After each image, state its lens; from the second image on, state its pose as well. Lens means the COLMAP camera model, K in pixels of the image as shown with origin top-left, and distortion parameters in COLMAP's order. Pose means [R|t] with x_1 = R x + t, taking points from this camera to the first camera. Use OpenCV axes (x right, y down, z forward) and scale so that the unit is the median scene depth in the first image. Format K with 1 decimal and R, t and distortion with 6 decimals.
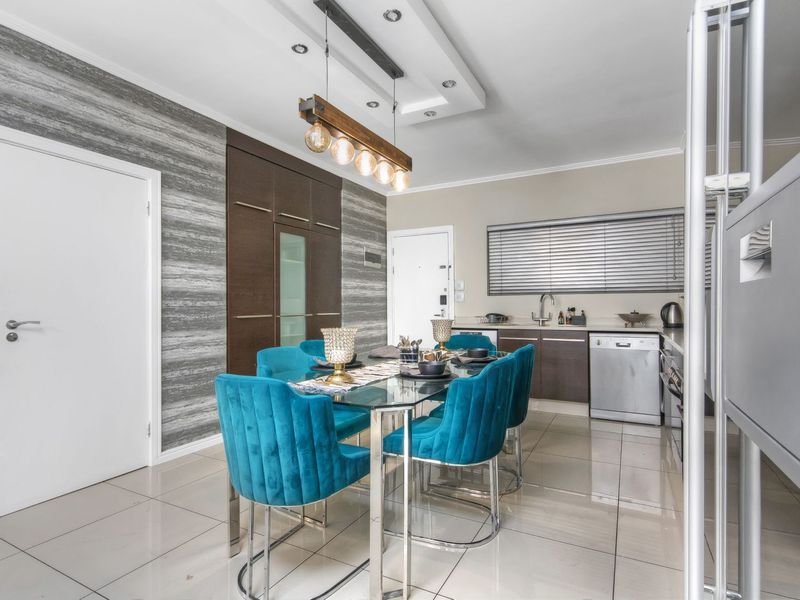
lens RADIAL K [[430.8, 0, 398.0], [0, 430.8, 305.1], [0, 0, 1]] dist [-0.002325, 0.004284]
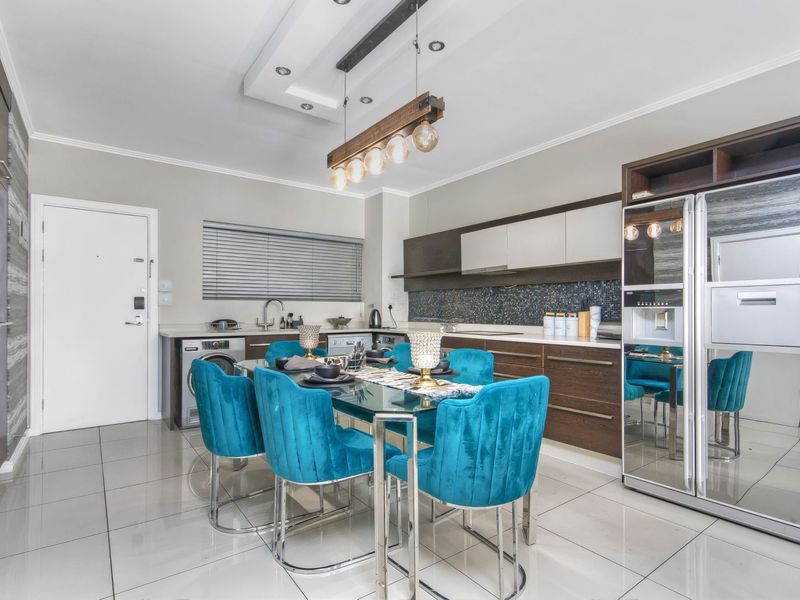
lens RADIAL K [[430.8, 0, 416.7], [0, 430.8, 308.9], [0, 0, 1]] dist [-0.002325, 0.004284]
pose [[0.407614, 0.010284, 0.913096, -0.456183], [-0.004961, 0.999947, -0.009048, 0.003194], [-0.913141, -0.000842, 0.407643, 0.267820]]
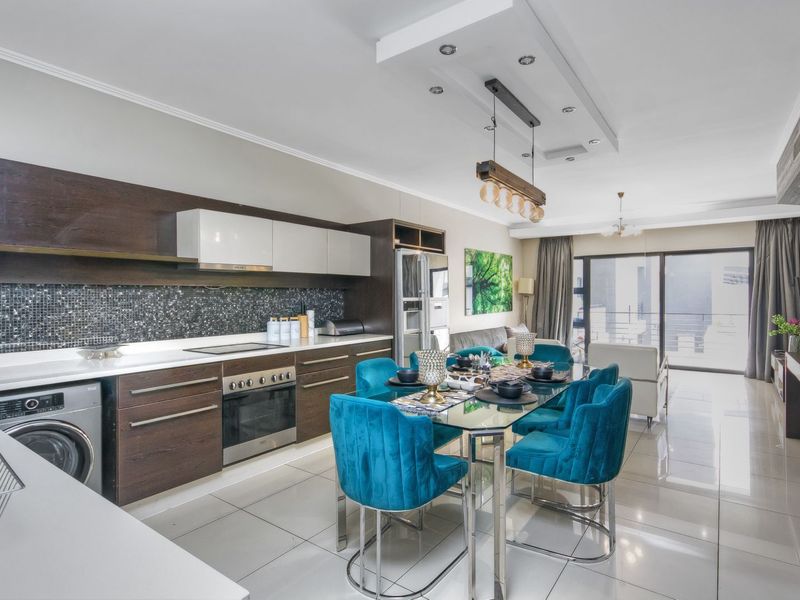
lens RADIAL K [[430.8, 0, 413.1], [0, 430.8, 304.4], [0, 0, 1]] dist [-0.002325, 0.004284]
pose [[-0.992877, 0.005476, 0.119018, 0.026516], [0.007529, 0.999830, 0.016804, -0.033888], [-0.118906, 0.017581, -0.992750, 1.112845]]
